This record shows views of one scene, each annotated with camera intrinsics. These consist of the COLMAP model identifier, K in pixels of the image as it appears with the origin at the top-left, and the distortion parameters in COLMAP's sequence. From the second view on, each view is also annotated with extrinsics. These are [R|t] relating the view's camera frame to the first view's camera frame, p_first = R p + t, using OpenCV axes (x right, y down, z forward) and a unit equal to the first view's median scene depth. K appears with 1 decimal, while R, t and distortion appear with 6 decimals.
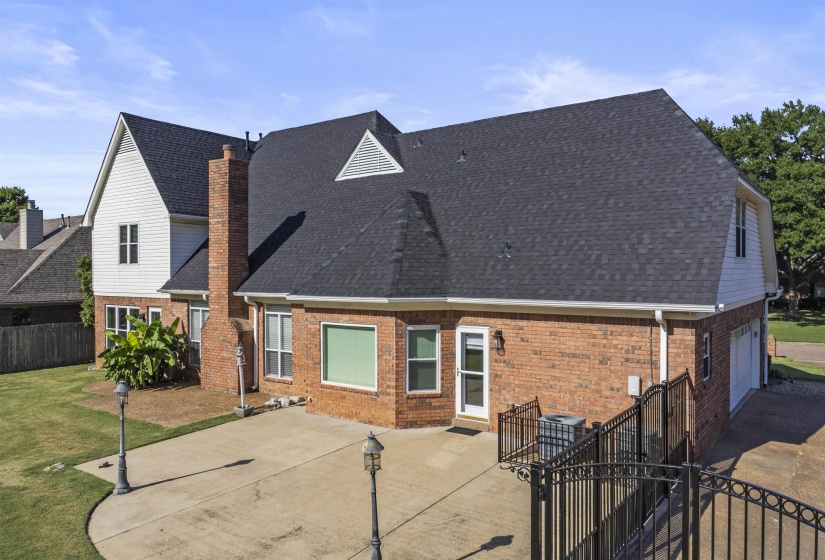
lens RADIAL K [[614.5, 0, 414.2], [0, 614.5, 276.7], [0, 0, 1]] dist [0.001703, 0.001475]
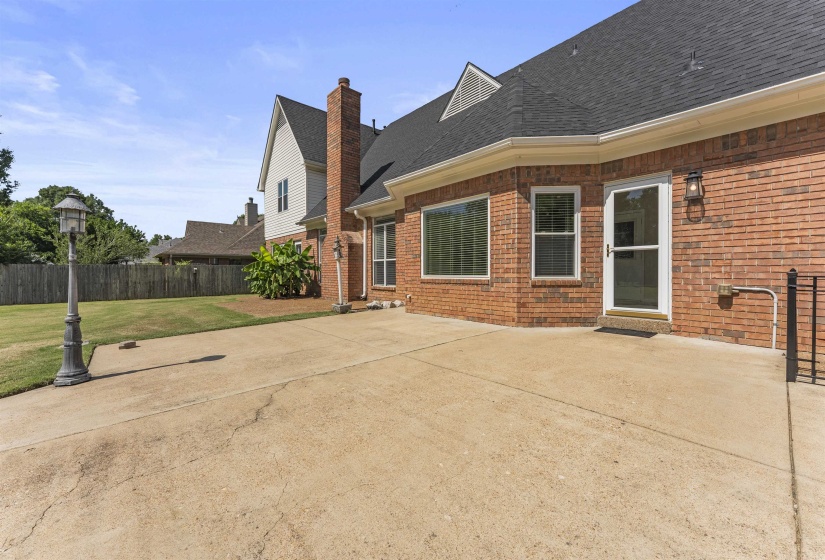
lens RADIAL K [[331.3, 0, 406.9], [0, 331.3, 278.0], [0, 0, 1]] dist [0.001425, -0.000120]
pose [[0.973830, 0.003694, -0.227247, -0.068022], [-0.003138, 0.999991, 0.002805, 0.185688], [0.227256, -0.002018, 0.973833, 0.572099]]
